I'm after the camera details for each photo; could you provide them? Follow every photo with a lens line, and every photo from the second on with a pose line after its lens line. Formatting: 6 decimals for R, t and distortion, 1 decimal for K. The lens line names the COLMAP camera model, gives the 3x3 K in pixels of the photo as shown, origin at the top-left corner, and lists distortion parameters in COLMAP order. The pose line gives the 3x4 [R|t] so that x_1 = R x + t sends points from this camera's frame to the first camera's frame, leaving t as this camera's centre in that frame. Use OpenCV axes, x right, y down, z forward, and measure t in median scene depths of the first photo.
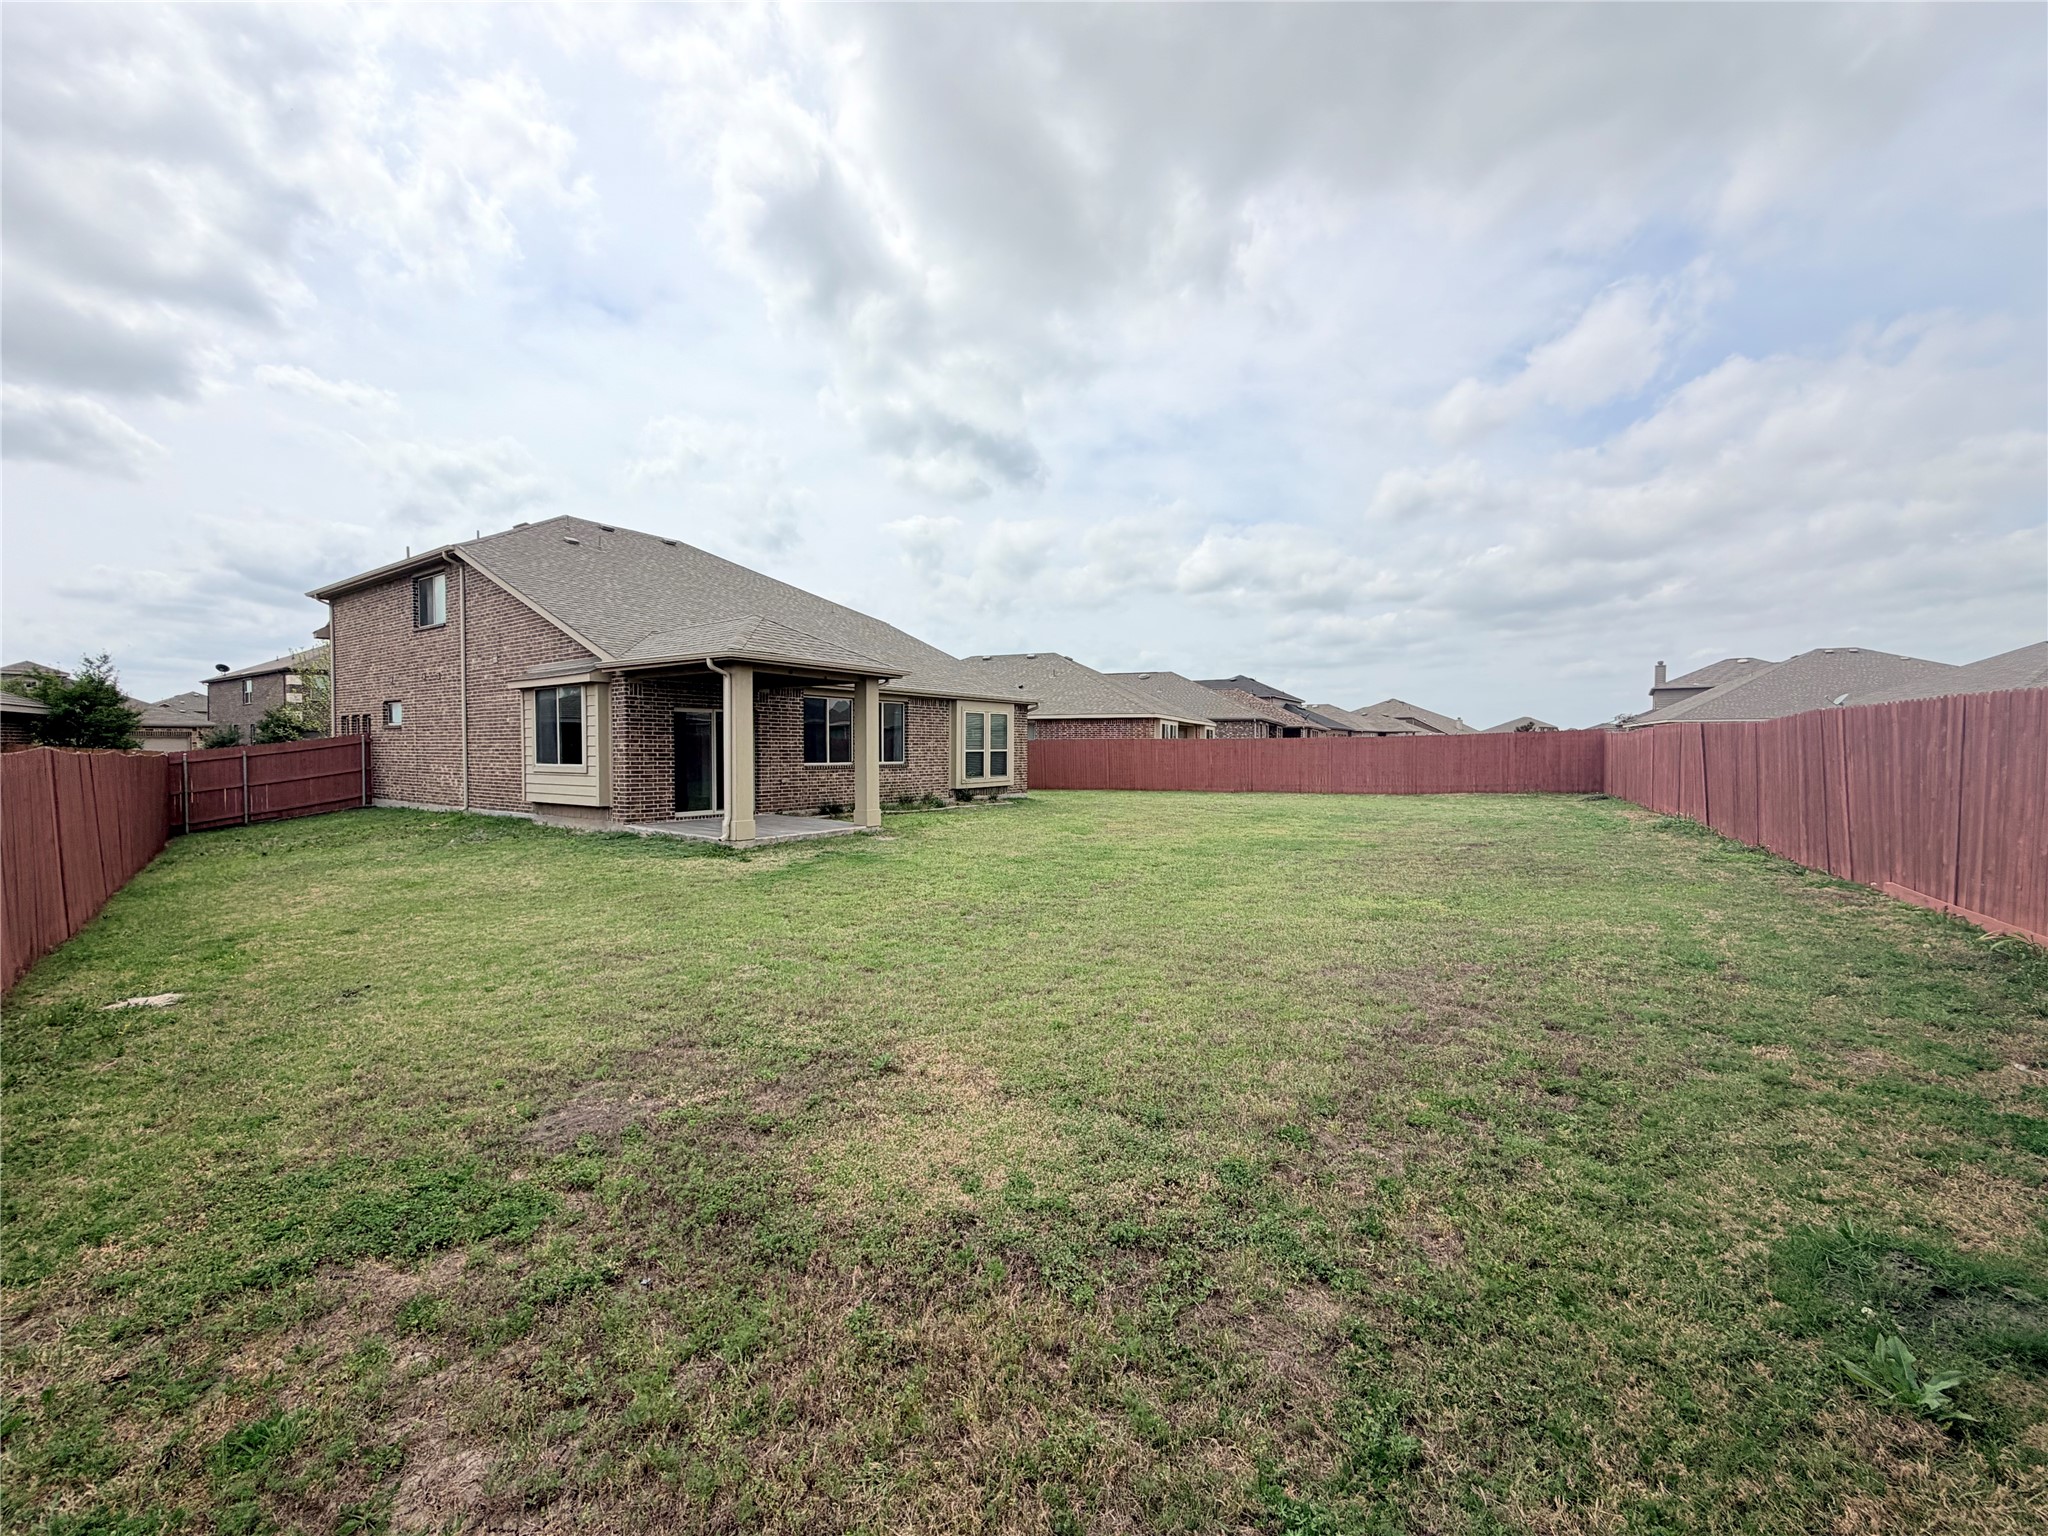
lens RADIAL K [[817.3, 0, 1024.7], [0, 817.3, 754.1], [0, 0, 1]] dist [-0.000644, 0.000696]
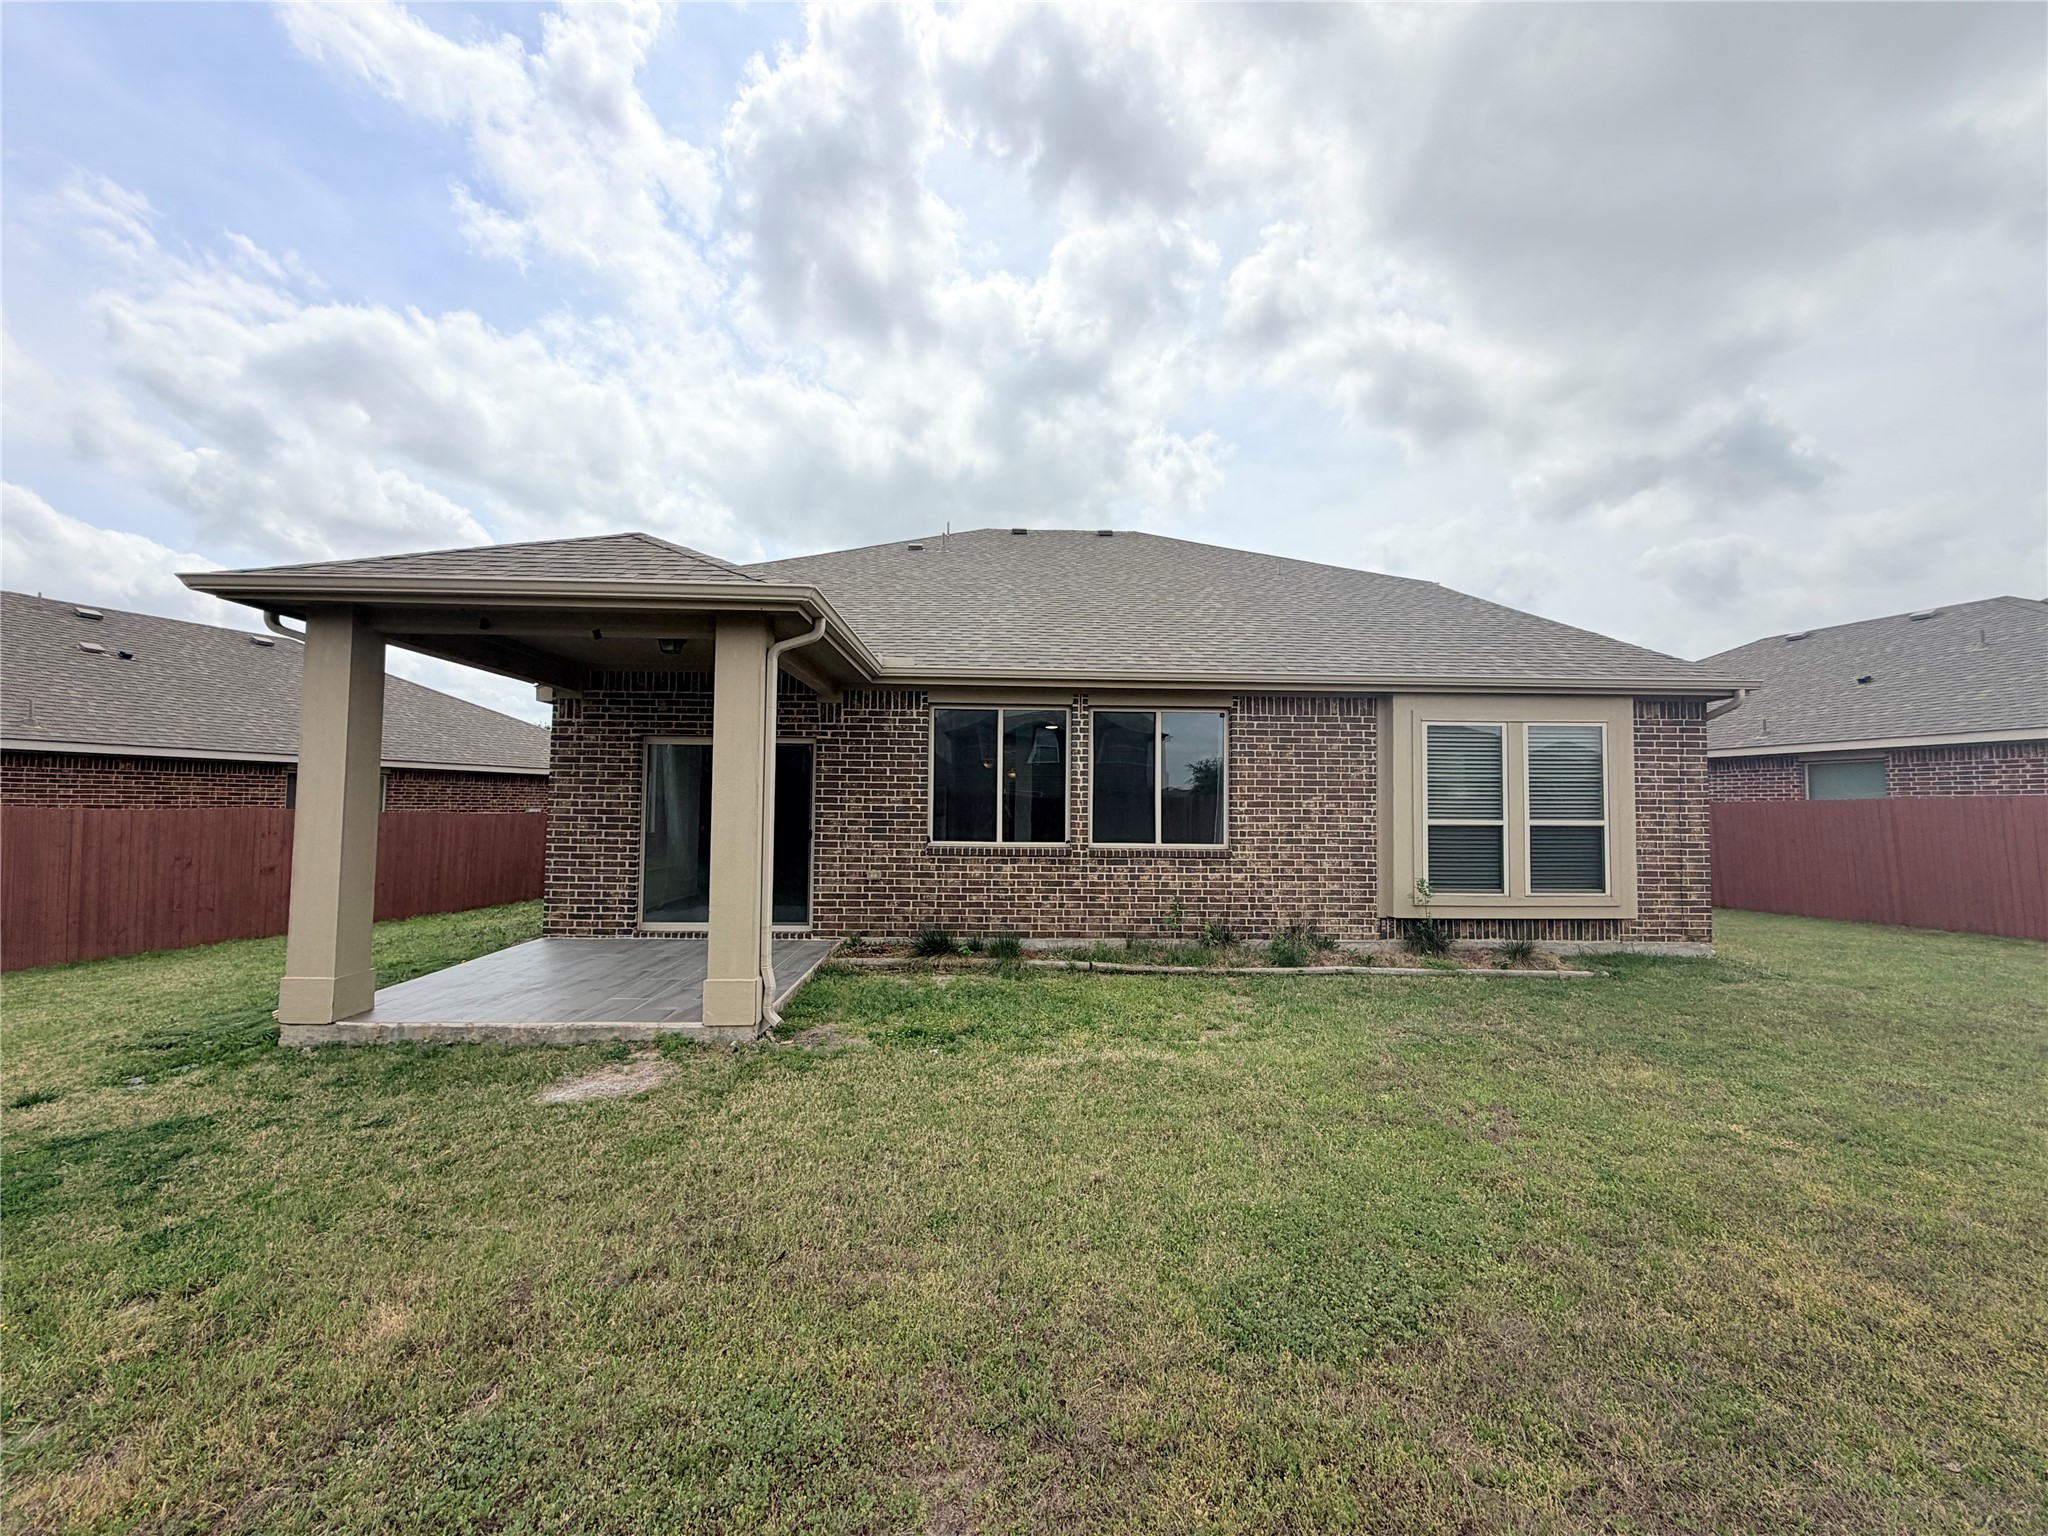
lens RADIAL K [[817.3, 0, 1025.6], [0, 817.3, 785.4], [0, 0, 1]] dist [-0.000644, 0.000696]
pose [[0.577982, -0.035370, -0.815283, 0.135253], [-0.015583, 0.998400, -0.054362, 0.002932], [0.815901, 0.044124, 0.576506, 0.606403]]
